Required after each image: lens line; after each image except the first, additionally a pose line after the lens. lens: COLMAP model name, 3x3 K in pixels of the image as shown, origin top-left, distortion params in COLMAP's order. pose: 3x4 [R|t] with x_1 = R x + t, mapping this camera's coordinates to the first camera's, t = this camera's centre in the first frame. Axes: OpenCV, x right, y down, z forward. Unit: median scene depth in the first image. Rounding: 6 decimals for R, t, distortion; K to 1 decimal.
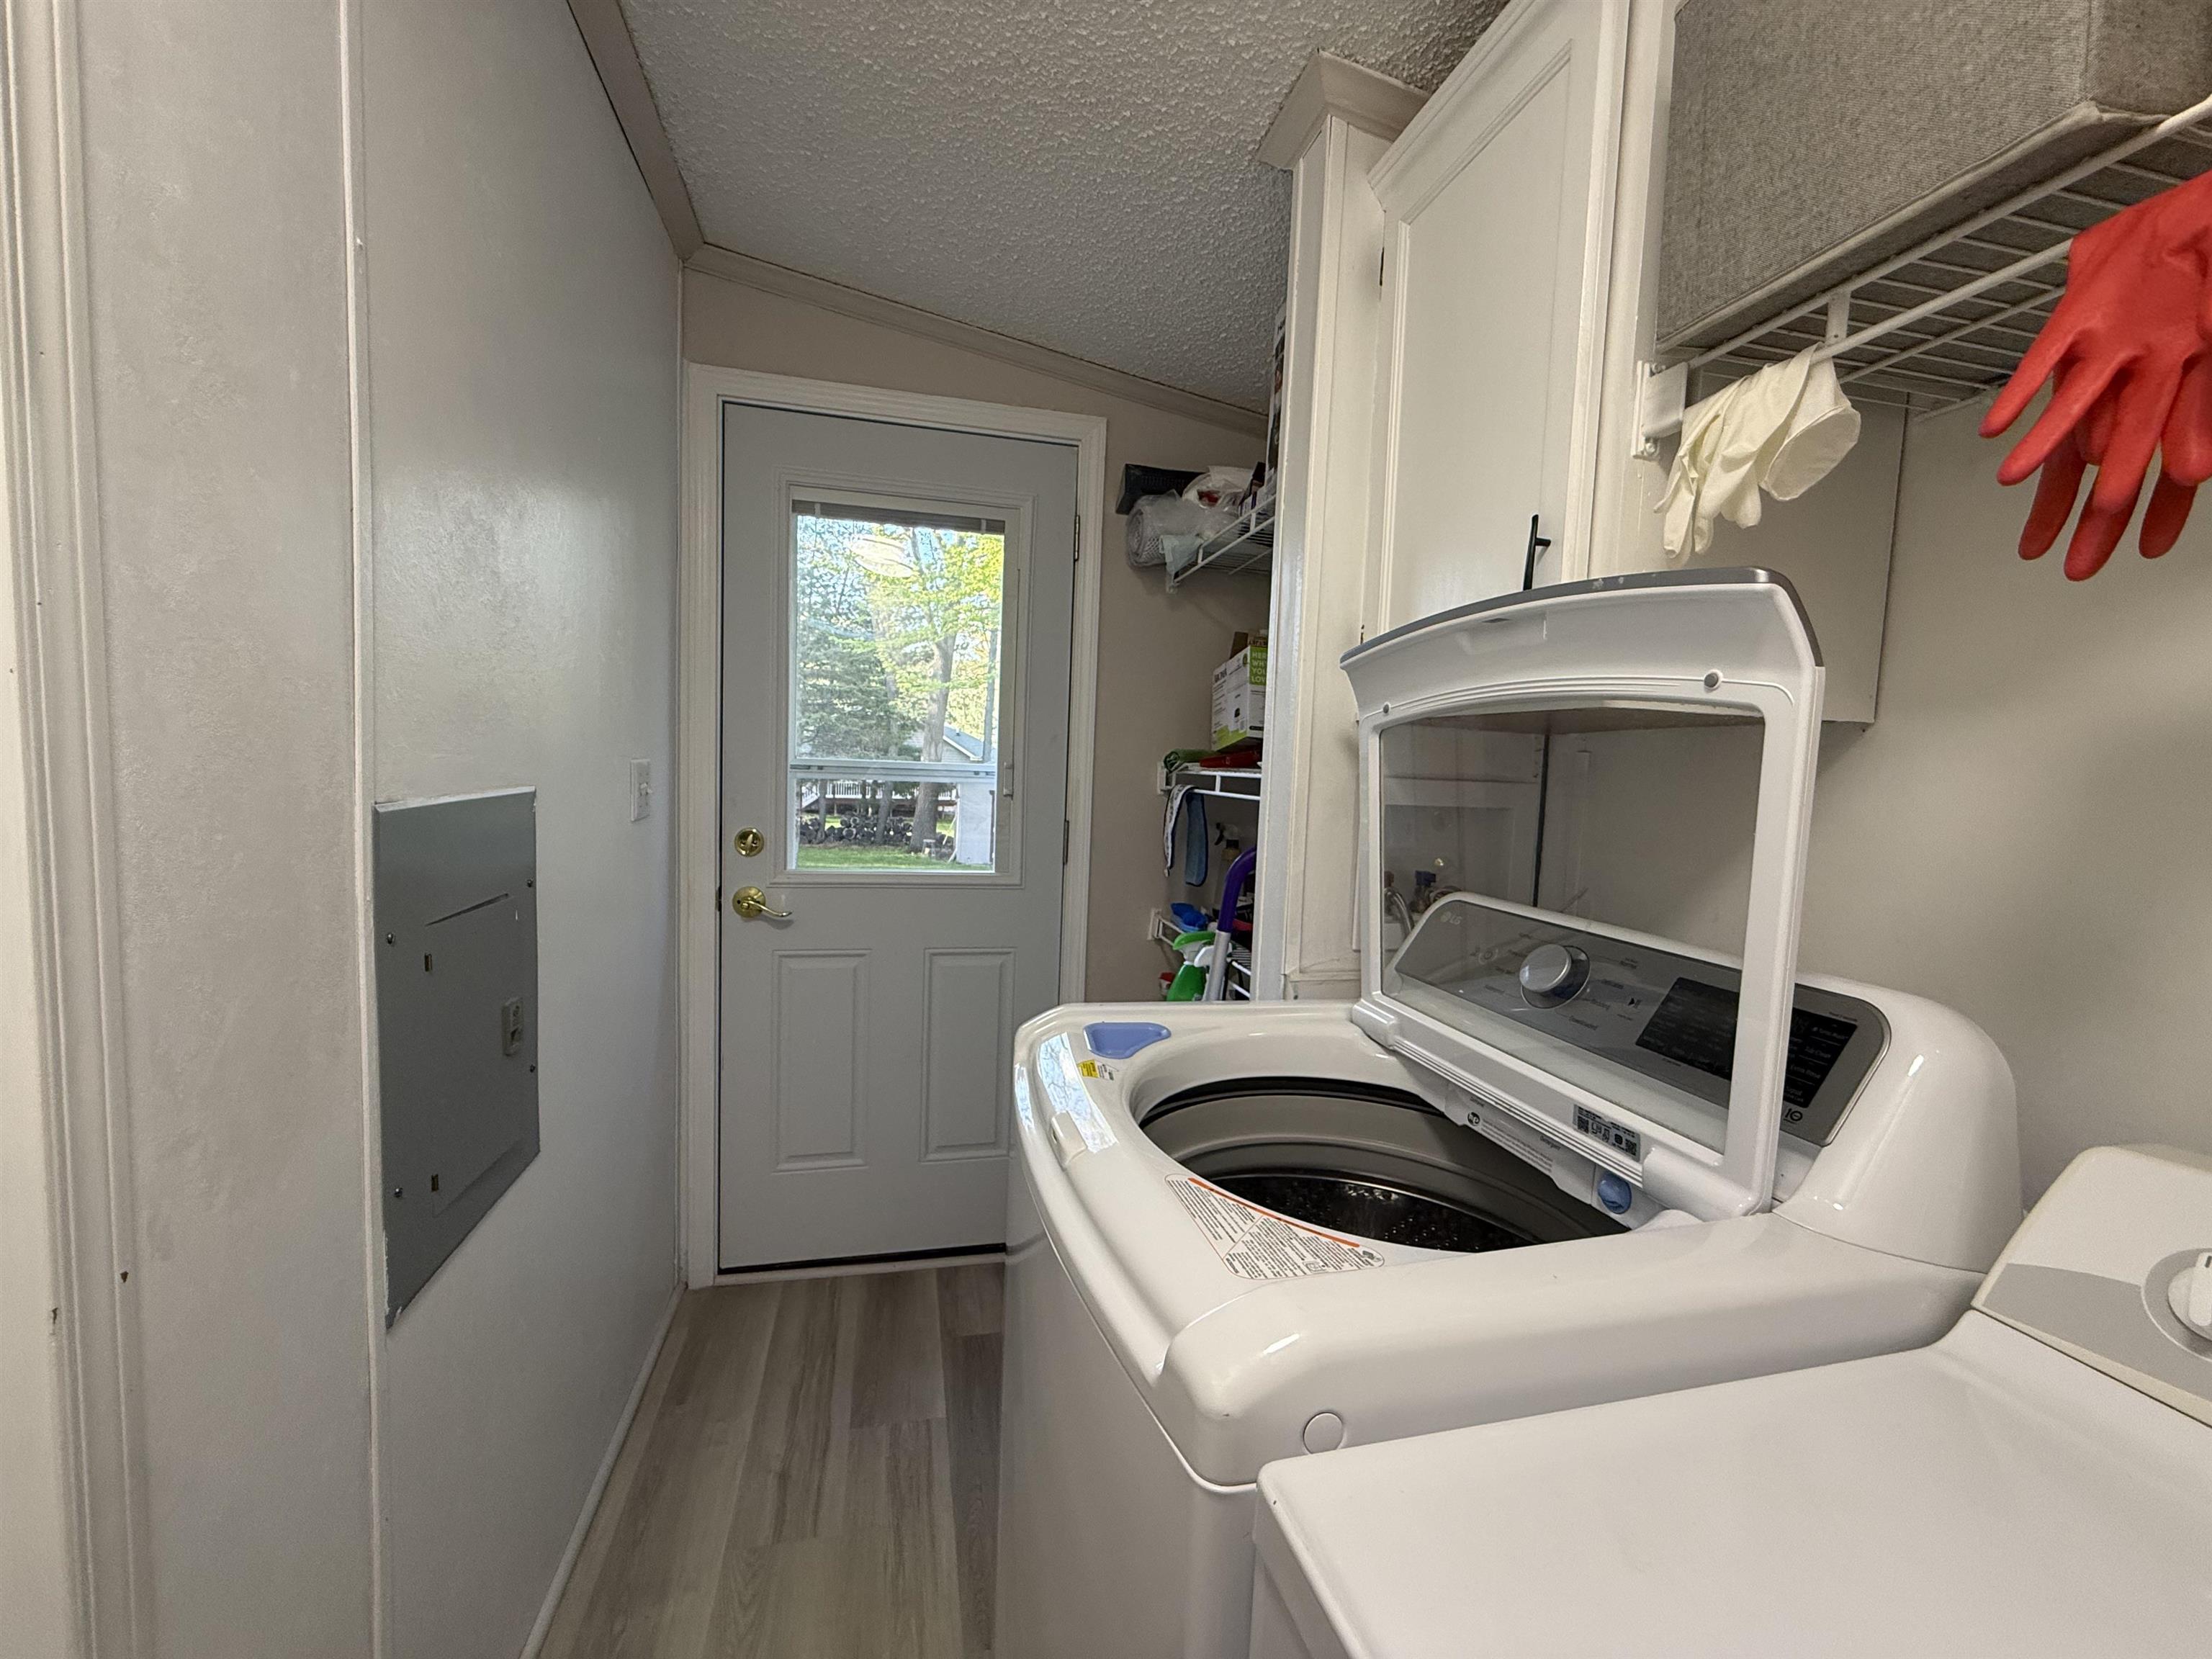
lens RADIAL K [[878.7, 0, 1096.1], [0, 878.7, 832.6], [0, 0, 1]] dist [0.000741, -0.000313]
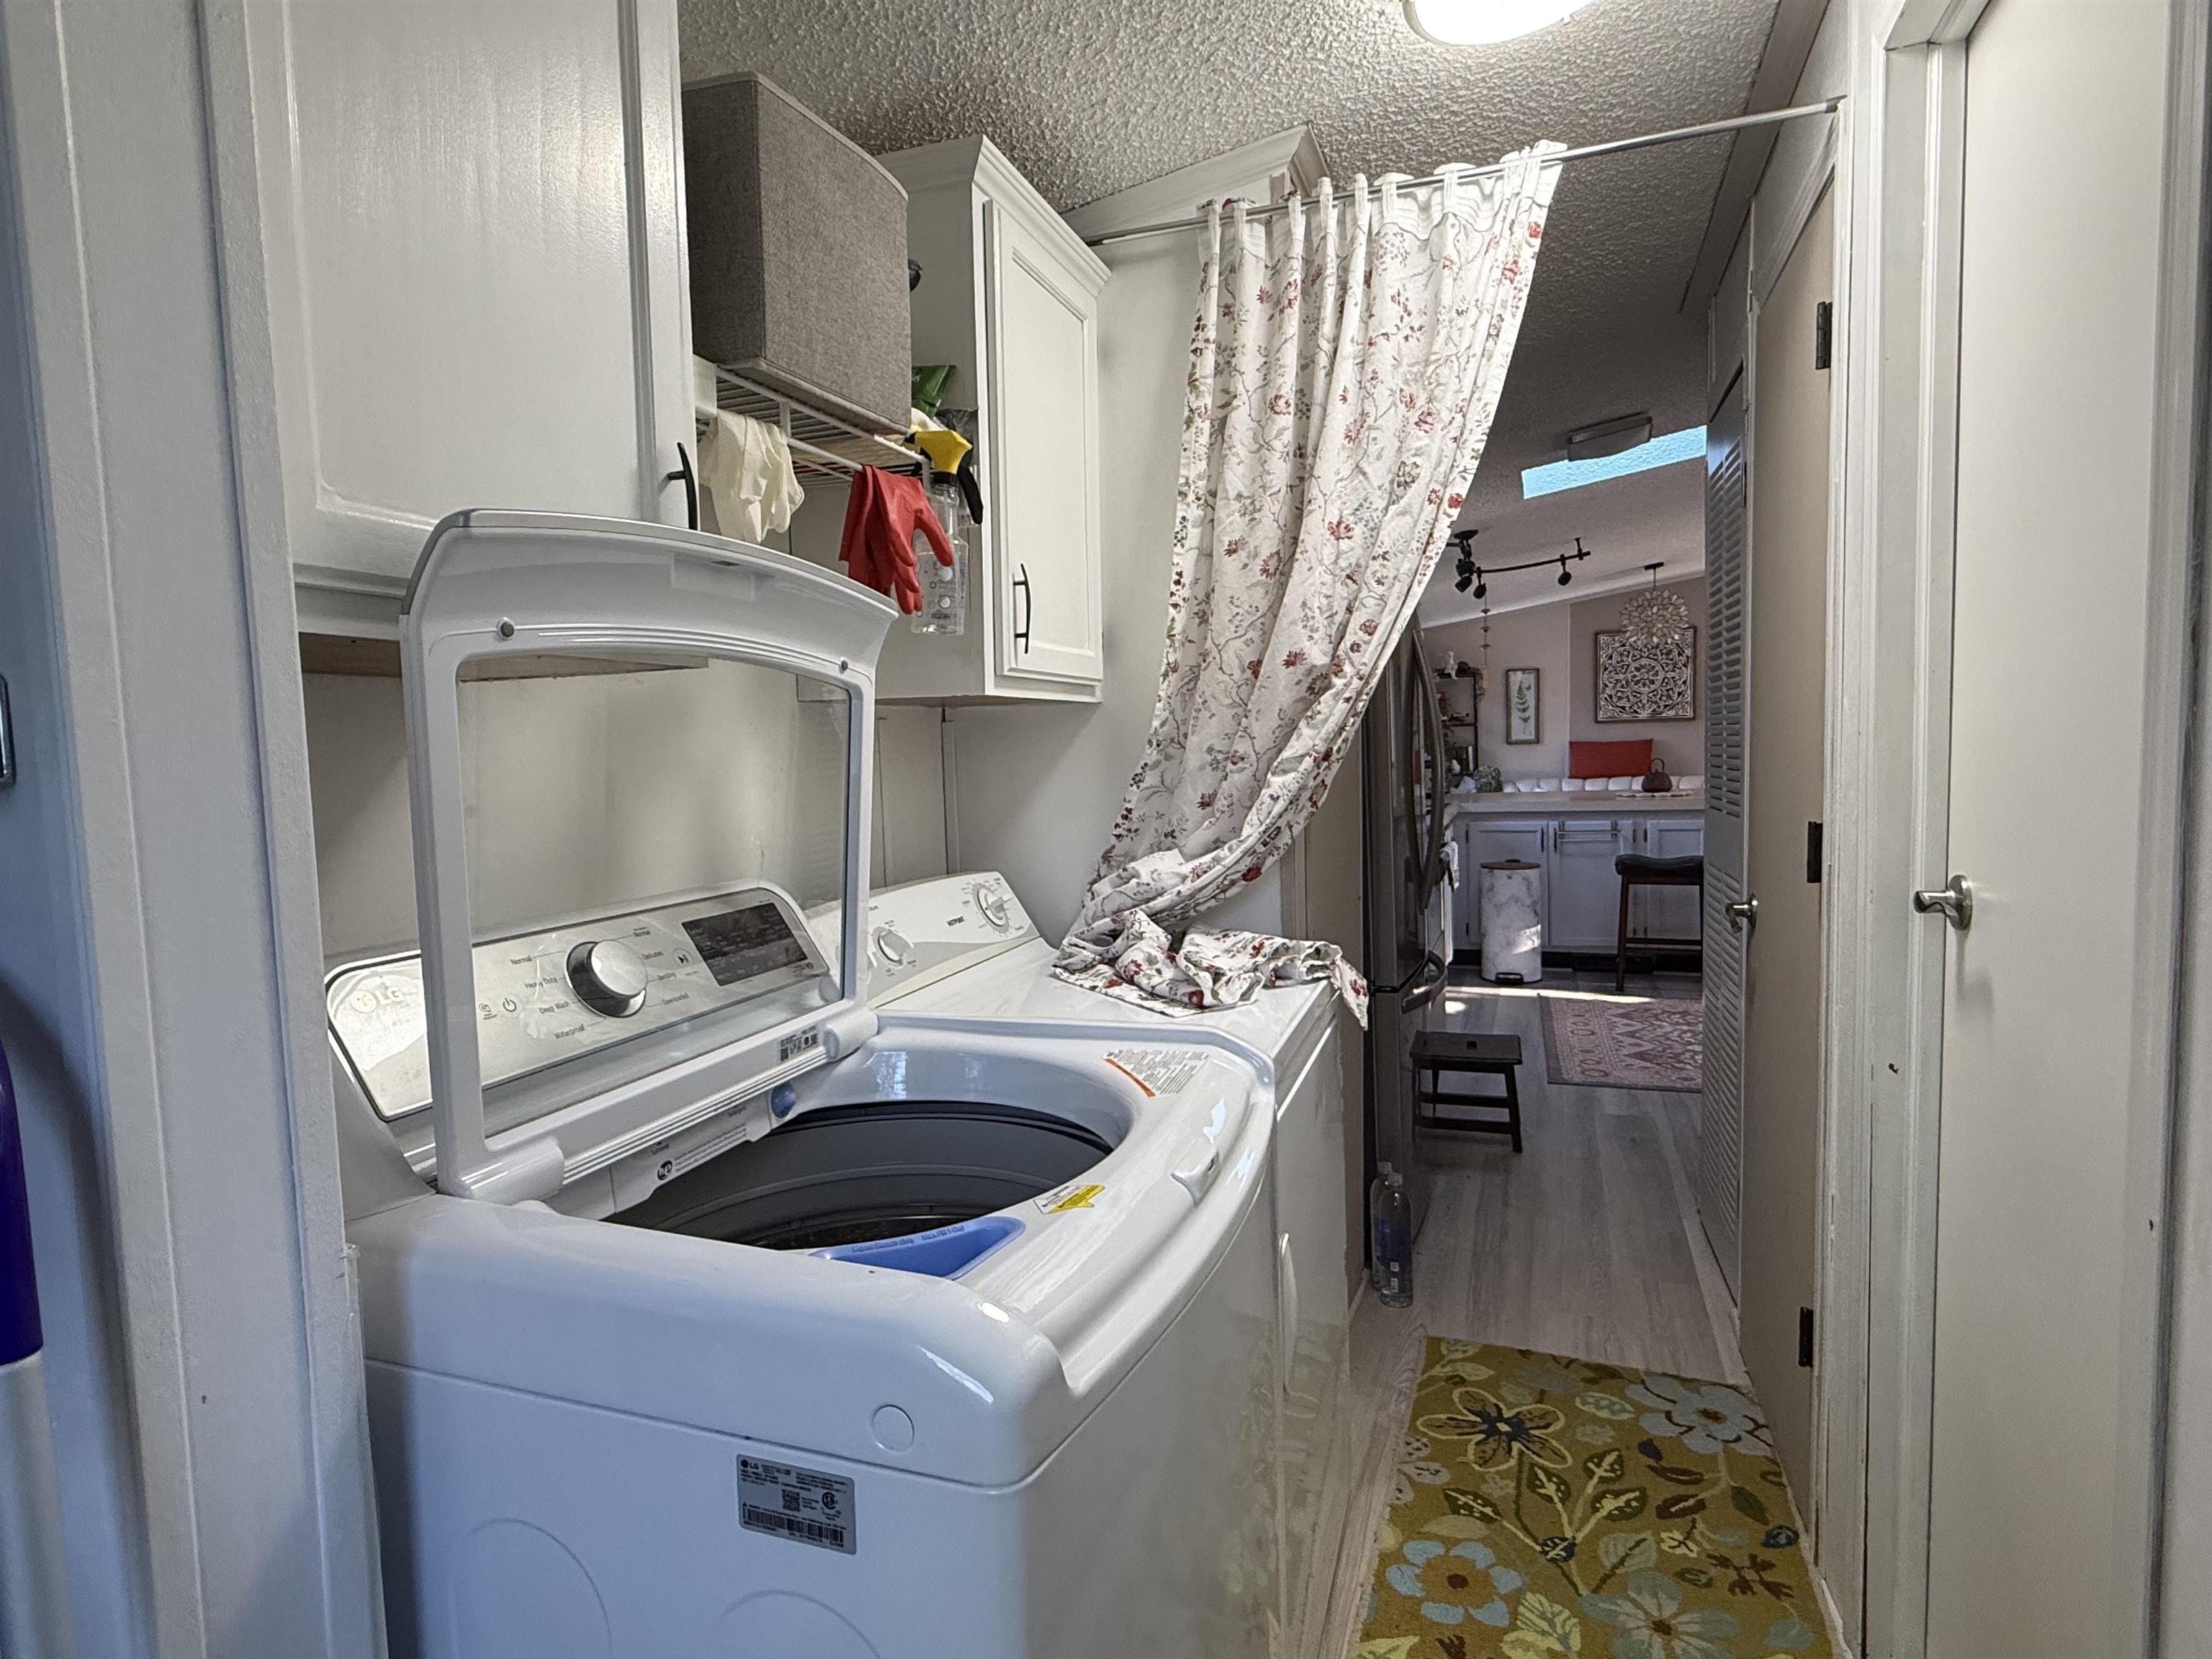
lens RADIAL K [[1155.1, 0, 1098.8], [0, 1155.1, 836.8], [0, 0, 1]] dist [0.000393, -0.001603]
pose [[-0.829723, -0.057897, 0.555165, -0.621965], [0.039114, 0.986130, 0.161299, -0.170538], [-0.556804, 0.155548, -0.815950, 2.140842]]
